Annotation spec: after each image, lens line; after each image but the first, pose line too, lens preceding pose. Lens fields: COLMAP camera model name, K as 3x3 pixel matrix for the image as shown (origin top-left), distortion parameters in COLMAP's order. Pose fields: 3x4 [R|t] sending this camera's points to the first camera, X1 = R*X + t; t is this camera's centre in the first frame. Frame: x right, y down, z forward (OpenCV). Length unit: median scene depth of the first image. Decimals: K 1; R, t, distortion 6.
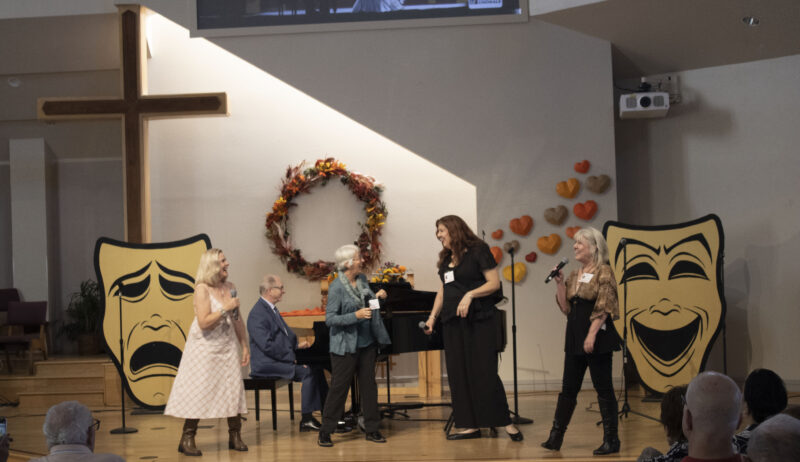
lens RADIAL K [[1436.3, 0, 394.5], [0, 1436.3, 244.4], [0, 0, 1]] dist [0.007803, 0.000000]
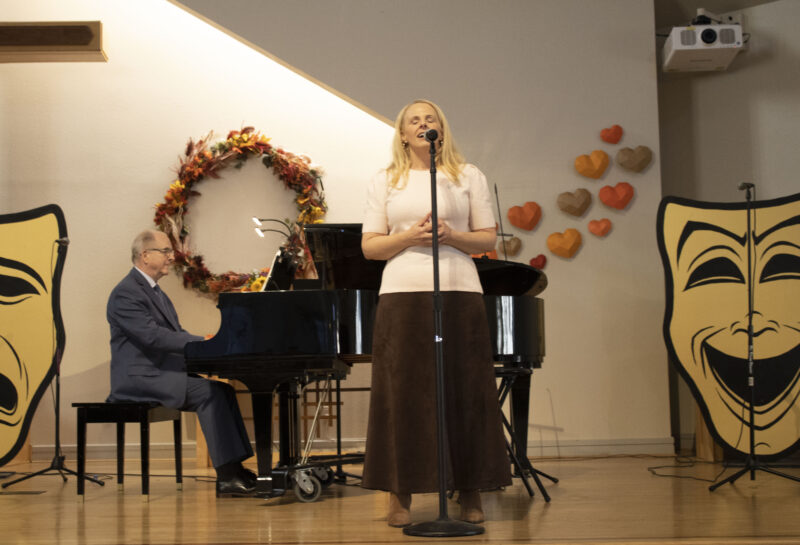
lens RADIAL K [[1270.3, 0, 380.5], [0, 1270.3, 283.5], [0, 0, 1]] dist [-0.012743, 0.000000]
pose [[0.997444, 0.022126, 0.067937, -0.021839], [-0.016971, 0.996998, -0.075540, 0.066724], [-0.069405, 0.074194, 0.994826, 0.397973]]
